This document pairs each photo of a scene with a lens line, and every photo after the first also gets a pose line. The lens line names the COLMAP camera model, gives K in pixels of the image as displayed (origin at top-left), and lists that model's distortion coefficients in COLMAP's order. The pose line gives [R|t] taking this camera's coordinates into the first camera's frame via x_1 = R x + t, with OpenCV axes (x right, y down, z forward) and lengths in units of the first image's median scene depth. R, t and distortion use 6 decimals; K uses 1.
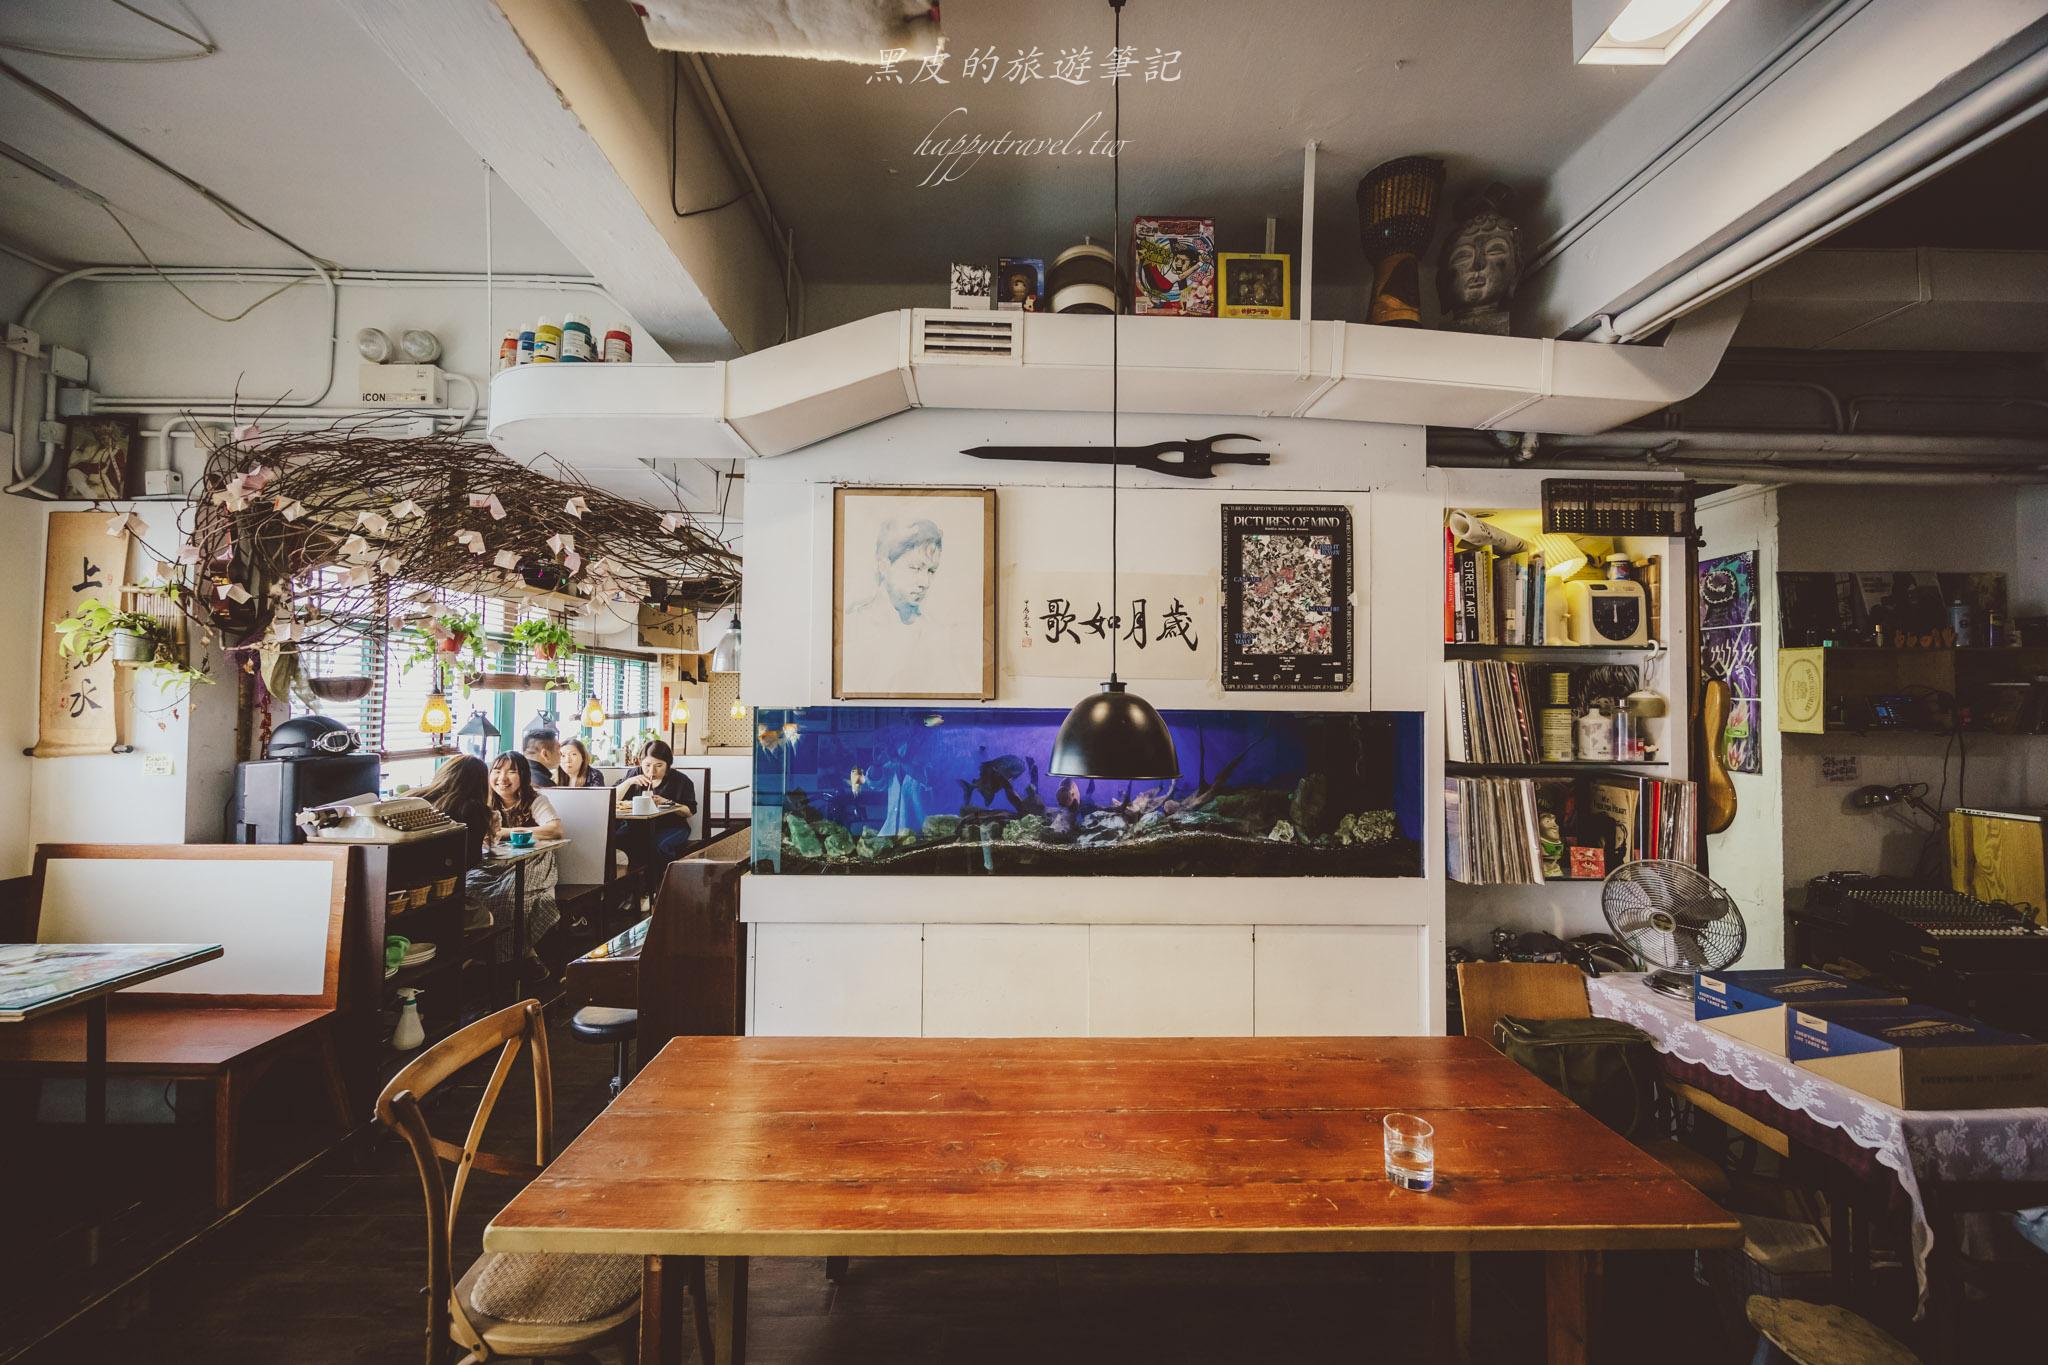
lens RADIAL K [[775.4, 0, 1021.7], [0, 775.4, 687.1], [0, 0, 1]] dist [-0.001085, 0.000025]
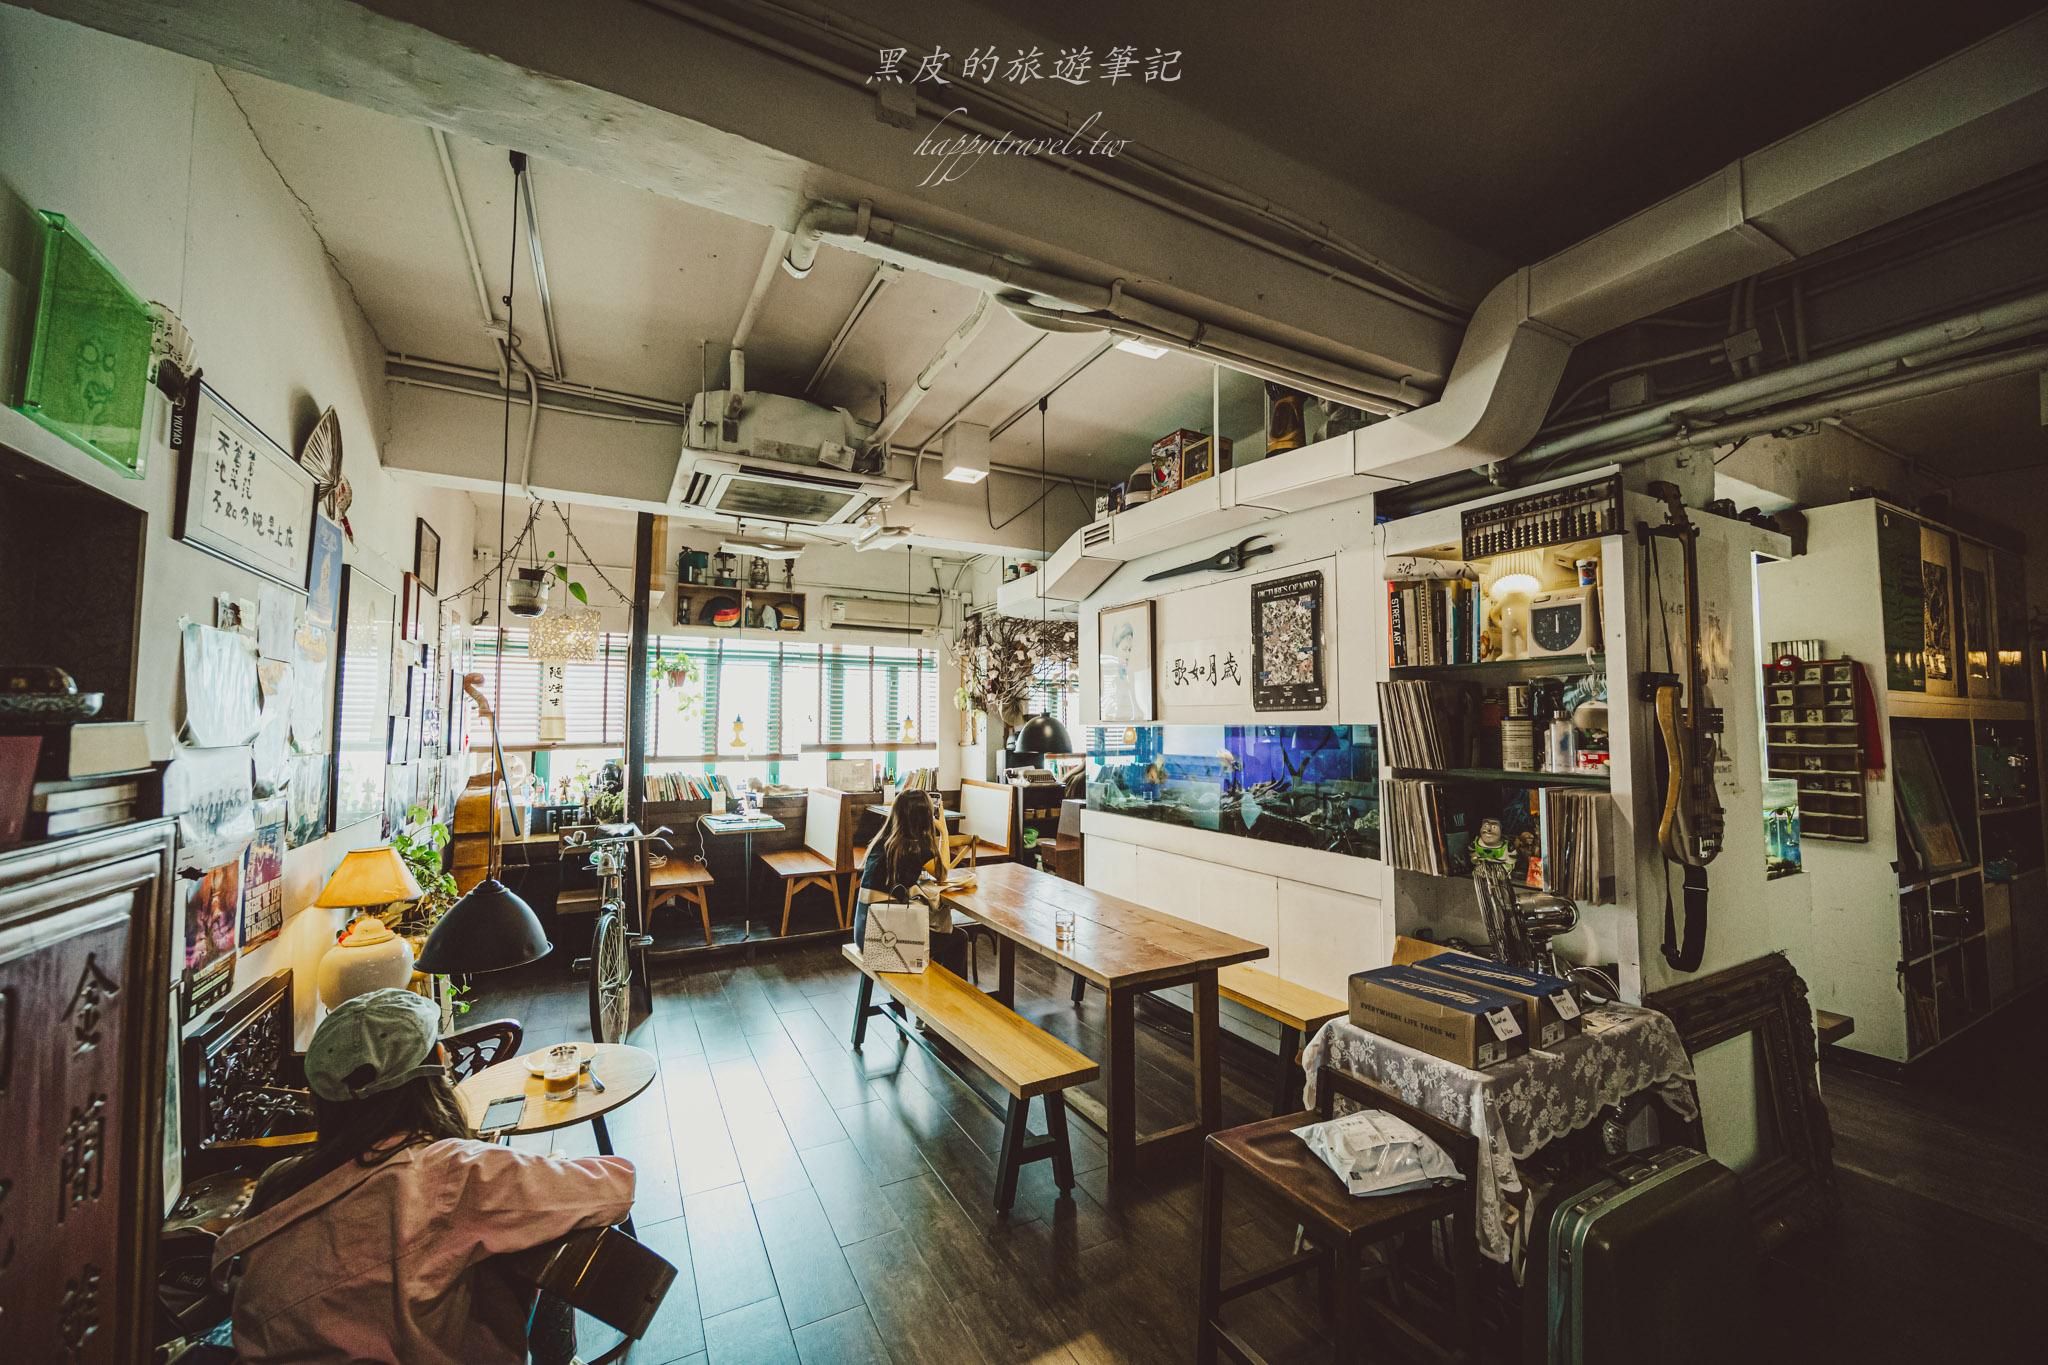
lens RADIAL K [[775.4, 0, 1016.8], [0, 775.4, 685.8], [0, 0, 1]] dist [-0.001085, 0.000025]
pose [[0.454721, -0.054252, -0.888980, 1.354468], [0.030313, 0.998507, -0.045431, 0.008621], [0.890118, -0.006289, 0.455687, -0.066557]]
